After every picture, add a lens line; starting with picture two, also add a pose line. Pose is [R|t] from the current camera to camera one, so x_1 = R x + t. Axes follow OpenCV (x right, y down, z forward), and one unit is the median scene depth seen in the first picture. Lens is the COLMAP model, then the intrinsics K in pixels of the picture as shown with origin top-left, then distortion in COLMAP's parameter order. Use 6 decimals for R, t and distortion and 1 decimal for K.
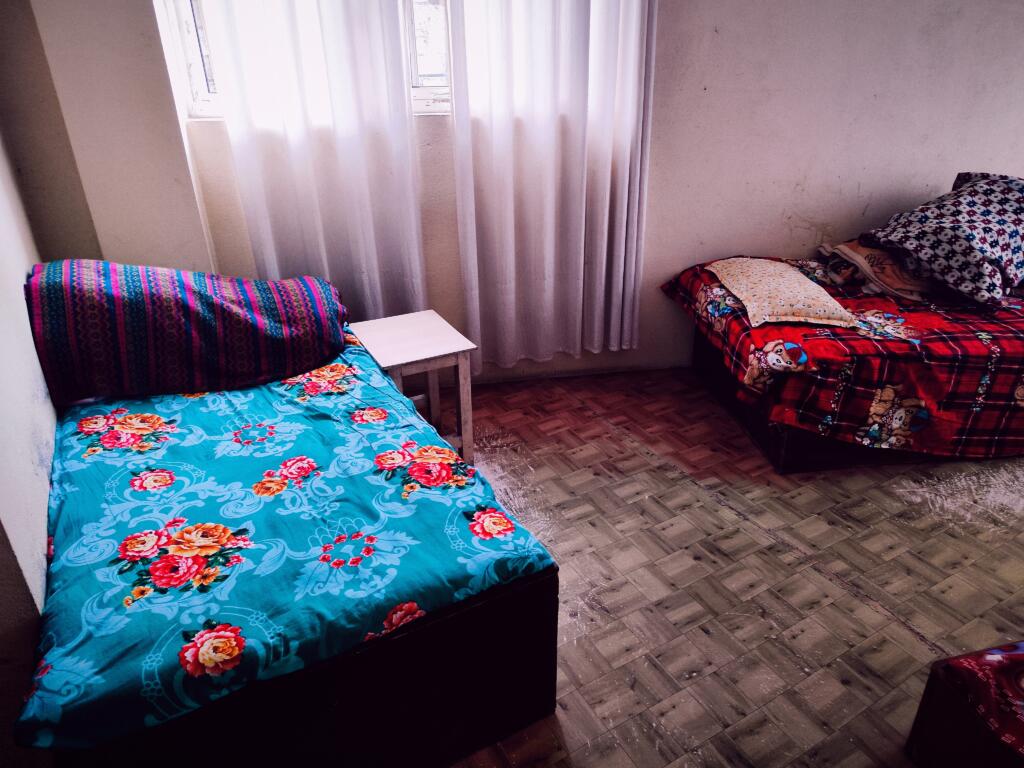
lens RADIAL K [[687.2, 0, 512.0], [0, 687.2, 384.0], [0, 0, 1]] dist [0.000941, -0.005066]
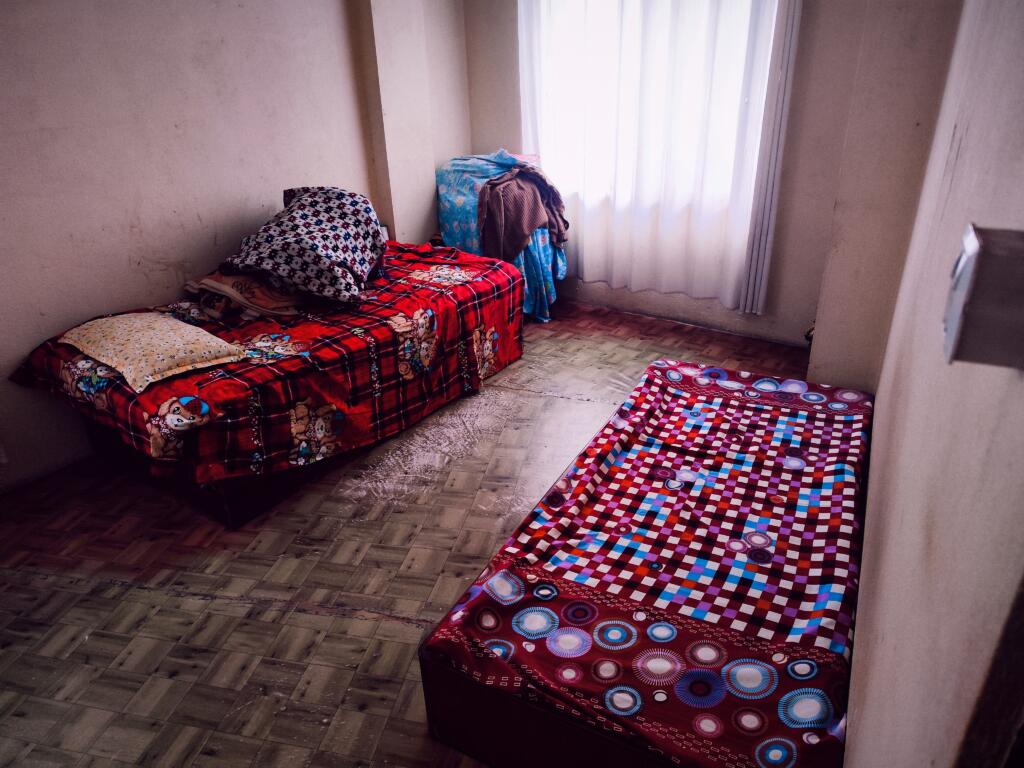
lens RADIAL K [[671.1, 0, 512.0], [0, 671.1, 384.0], [0, 0, 1]] dist [-0.005084, -0.002908]
pose [[0.670500, -0.329288, 0.664830, 0.106850], [0.347374, 0.931151, 0.110859, -0.023005], [-0.655561, 0.156614, 0.738723, 0.056261]]
